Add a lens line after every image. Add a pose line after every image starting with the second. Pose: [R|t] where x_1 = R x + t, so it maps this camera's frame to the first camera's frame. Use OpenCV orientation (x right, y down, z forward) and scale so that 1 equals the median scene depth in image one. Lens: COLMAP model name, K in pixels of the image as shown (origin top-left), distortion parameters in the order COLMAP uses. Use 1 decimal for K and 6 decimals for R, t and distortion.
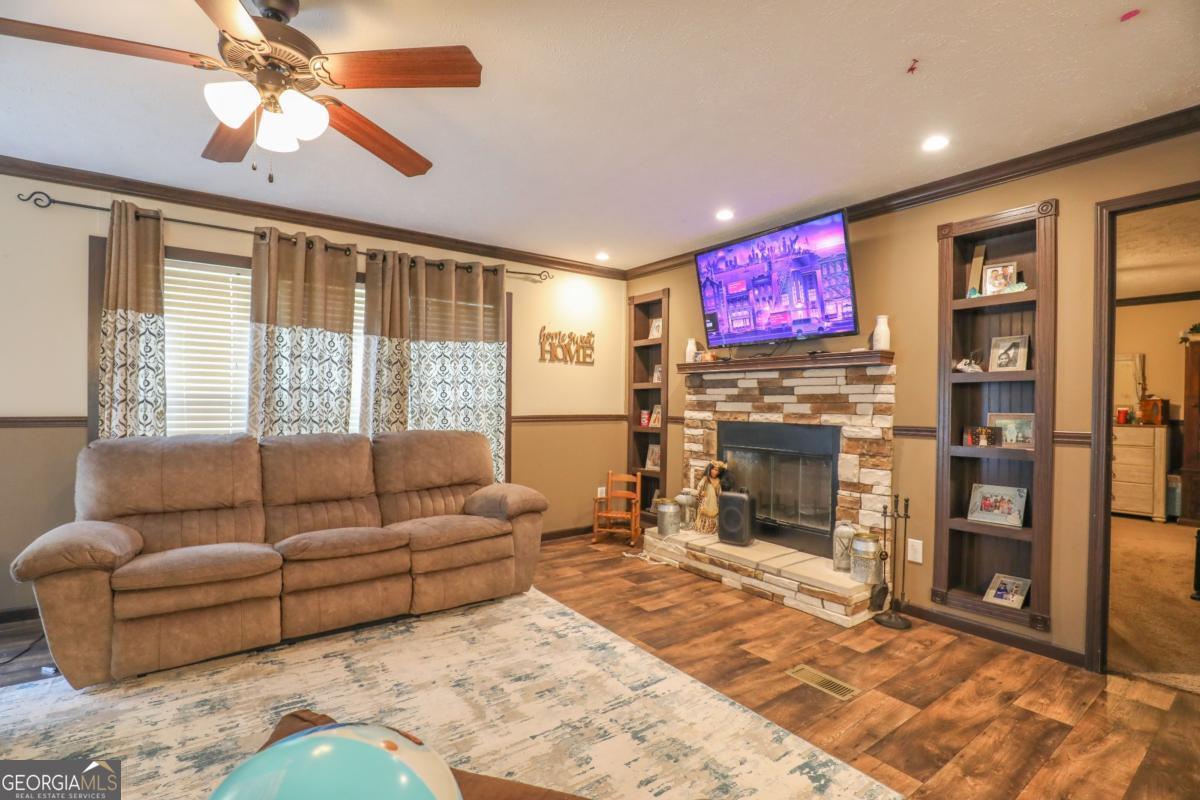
lens RADIAL K [[550.5, 0, 594.4], [0, 550.5, 408.1], [0, 0, 1]] dist [-0.032122, 0.004755]
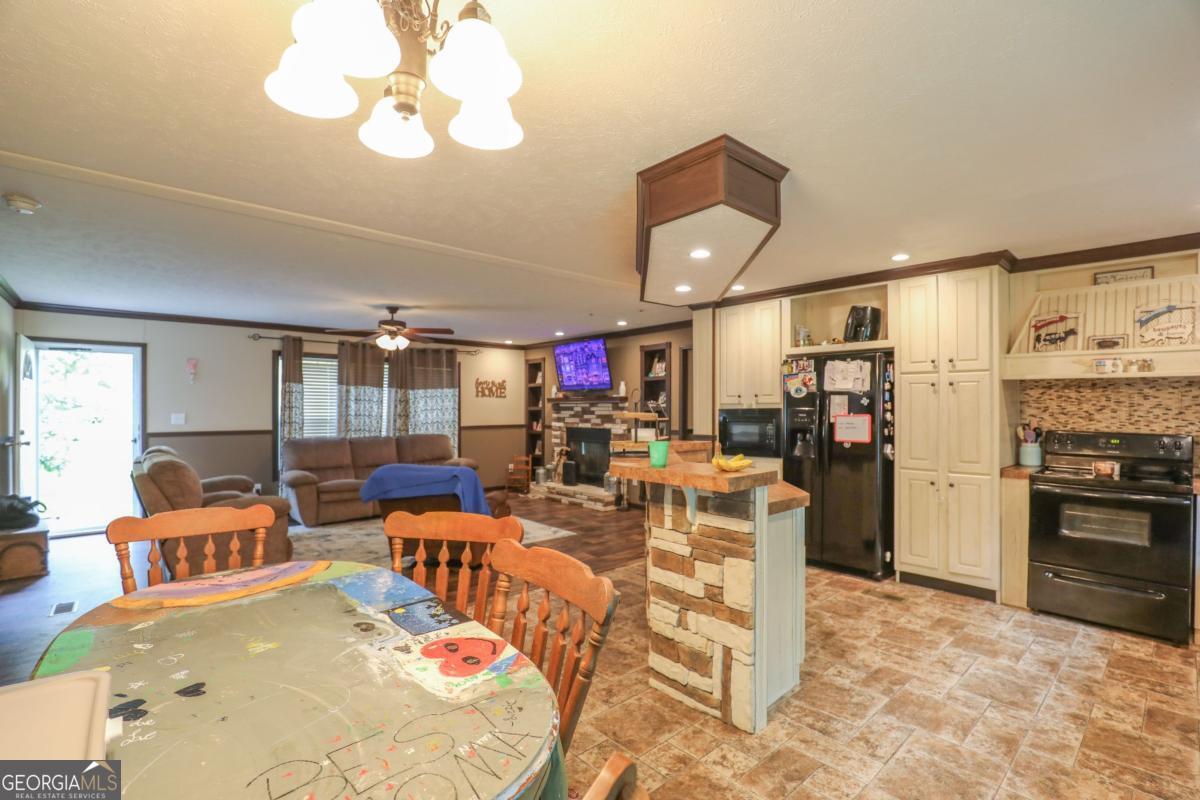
lens RADIAL K [[550.5, 0, 595.1], [0, 550.5, 406.9], [0, 0, 1]] dist [-0.032122, 0.004755]
pose [[0.994969, -0.011178, 0.099559, 0.156036], [0.012533, 0.999837, -0.012999, -0.027696], [-0.099397, 0.014182, 0.994947, -1.195702]]
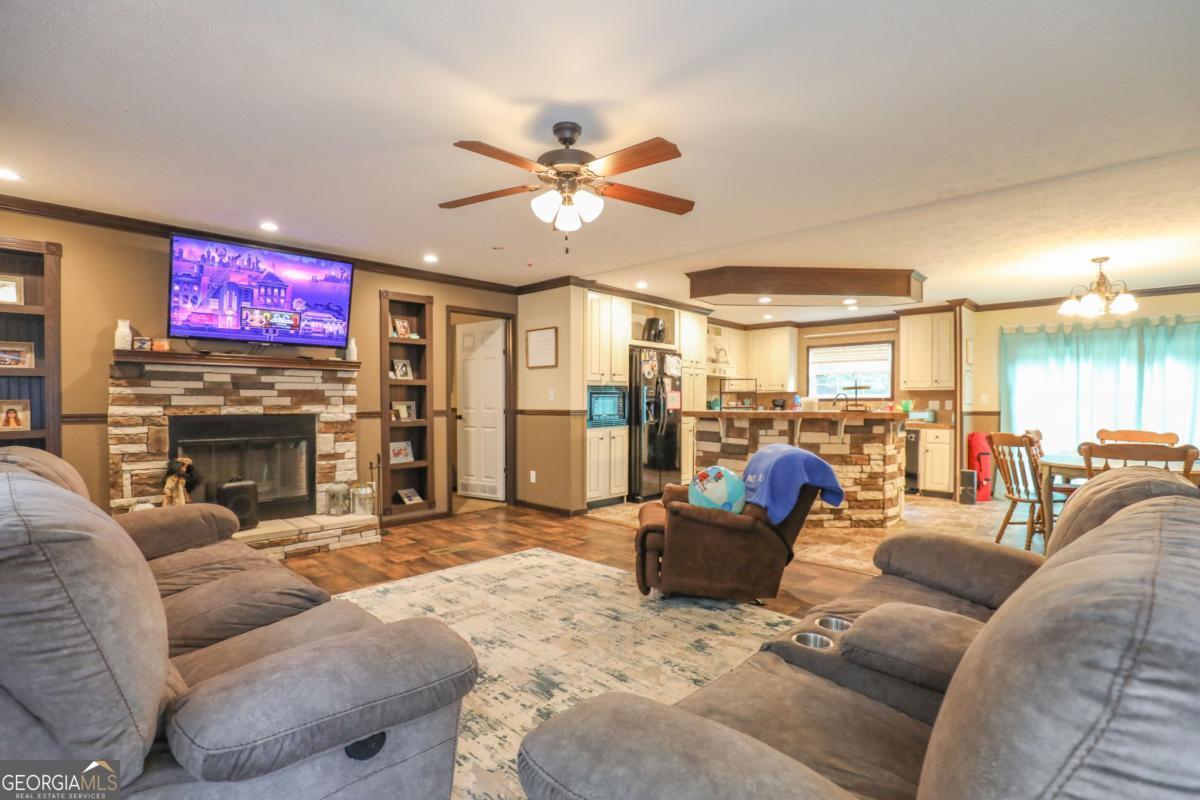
lens RADIAL K [[550.5, 0, 606.2], [0, 550.5, 406.3], [0, 0, 1]] dist [-0.032122, 0.004755]
pose [[-0.183440, -0.022231, 0.982780, -0.960189], [0.005304, 0.999707, 0.023604, -0.012817], [-0.983017, 0.009542, -0.183268, 0.529608]]
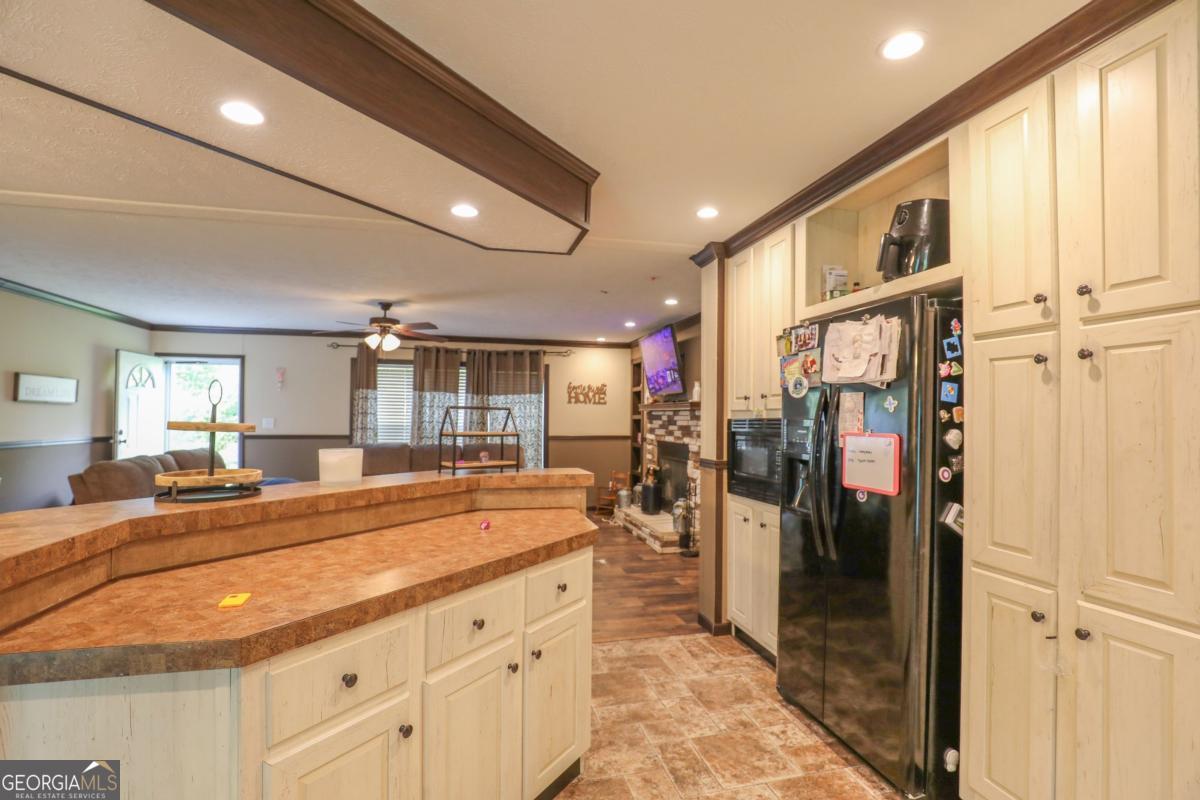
lens RADIAL K [[550.5, 0, 596.3], [0, 550.5, 405.4], [0, 0, 1]] dist [-0.032122, 0.004755]
pose [[0.925987, -0.010369, -0.377414, 0.800088], [-0.003040, 0.999386, -0.034915, -0.027005], [0.377544, 0.033478, 0.925386, -0.674019]]
